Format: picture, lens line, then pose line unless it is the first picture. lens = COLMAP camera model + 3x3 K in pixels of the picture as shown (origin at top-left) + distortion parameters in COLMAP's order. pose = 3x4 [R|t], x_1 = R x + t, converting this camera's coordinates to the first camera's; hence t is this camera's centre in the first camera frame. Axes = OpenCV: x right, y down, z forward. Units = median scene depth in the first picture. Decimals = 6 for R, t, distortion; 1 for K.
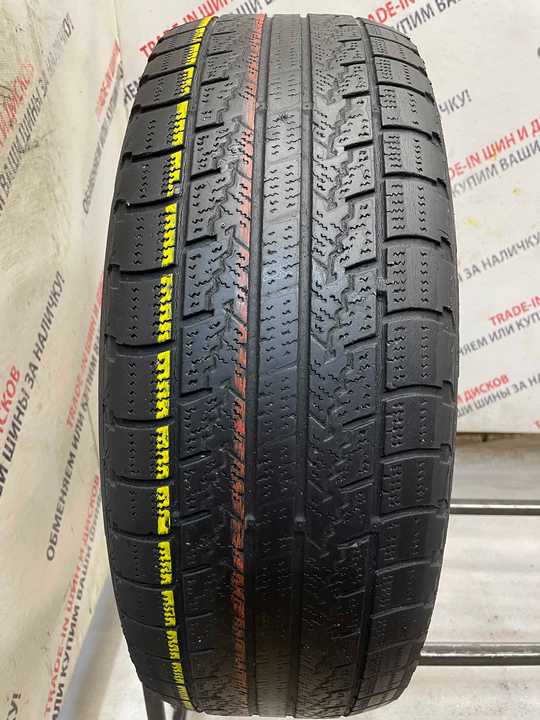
lens RADIAL K [[551.4, 0, 272.7], [0, 551.4, 357.6], [0, 0, 1]] dist [0.076000, -0.108467]
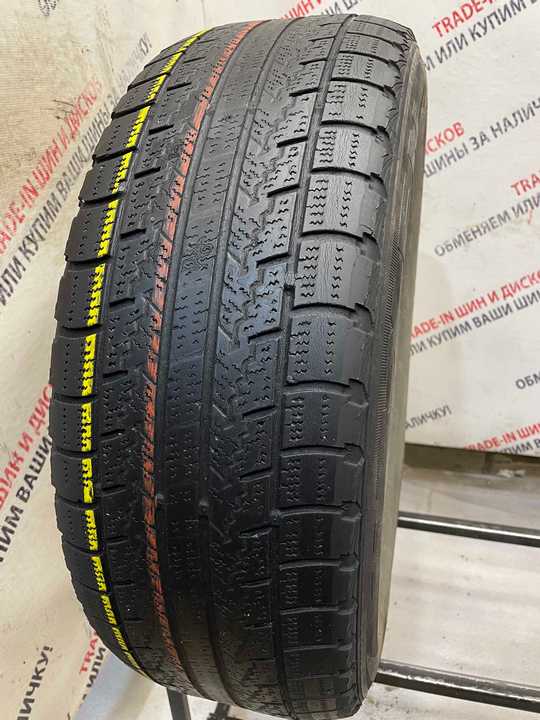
lens RADIAL K [[551.4, 0, 271.8], [0, 551.4, 358.7], [0, 0, 1]] dist [0.076000, -0.108467]
pose [[0.969977, 0.058629, -0.236026, 0.205256], [-0.061715, 0.998078, -0.005701, 0.010443], [0.235238, 0.020096, 0.971730, 0.010508]]
